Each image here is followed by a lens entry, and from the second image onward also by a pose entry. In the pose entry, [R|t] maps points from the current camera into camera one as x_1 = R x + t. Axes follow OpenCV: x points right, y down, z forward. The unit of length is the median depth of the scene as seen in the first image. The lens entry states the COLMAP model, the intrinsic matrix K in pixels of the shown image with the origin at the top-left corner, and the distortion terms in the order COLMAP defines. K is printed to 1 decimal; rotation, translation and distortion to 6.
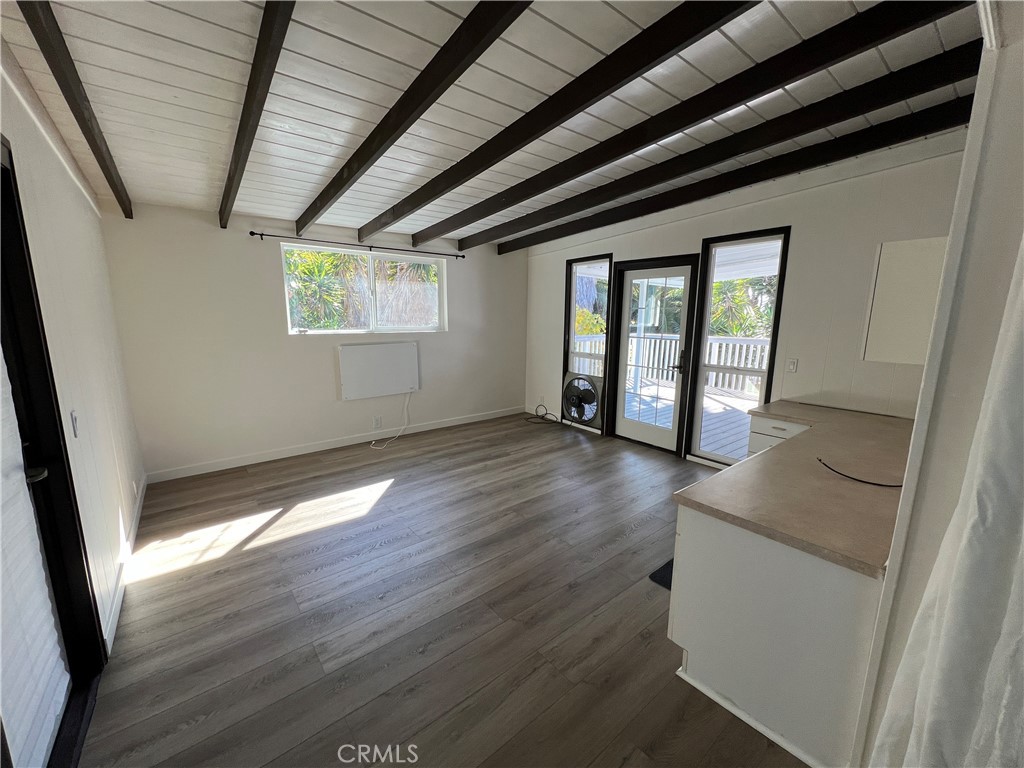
lens RADIAL K [[408.3, 0, 516.4], [0, 408.3, 387.2], [0, 0, 1]] dist [-0.002290, 0.000285]
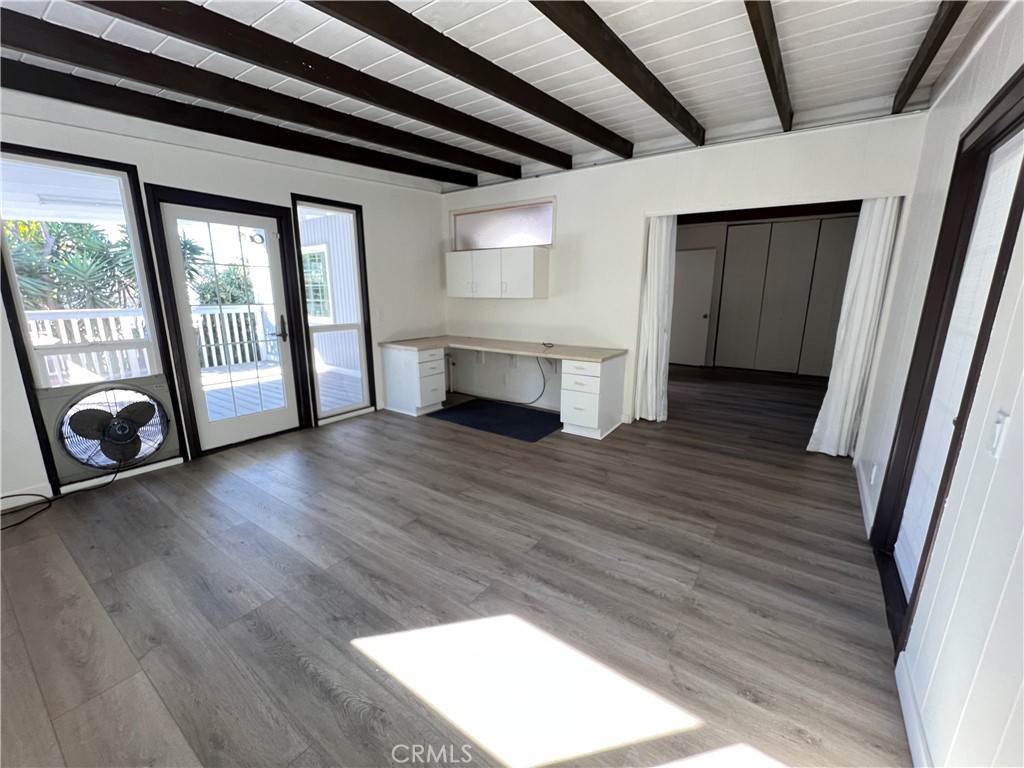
lens RADIAL K [[408.3, 0, 512.1], [0, 408.3, 385.5], [0, 0, 1]] dist [-0.002290, 0.000285]
pose [[-0.269455, -0.225049, 0.936347, -0.624443], [0.161170, 0.948058, 0.274244, -0.113130], [-0.949430, 0.224808, -0.219188, 0.781472]]
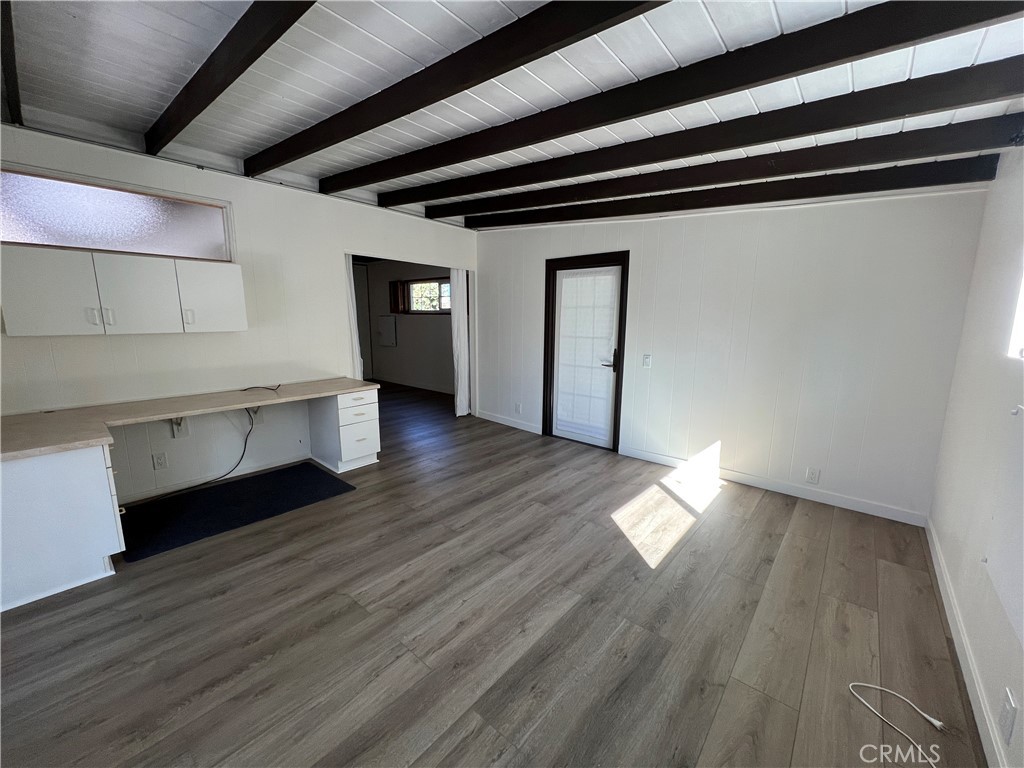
lens RADIAL K [[408.3, 0, 508.9], [0, 408.3, 384.0], [0, 0, 1]] dist [-0.002290, 0.000285]
pose [[-0.987231, 0.014413, -0.158644, 0.010602], [-0.039203, 0.943286, 0.329657, -0.216057], [0.154398, 0.331667, -0.930676, 1.306473]]
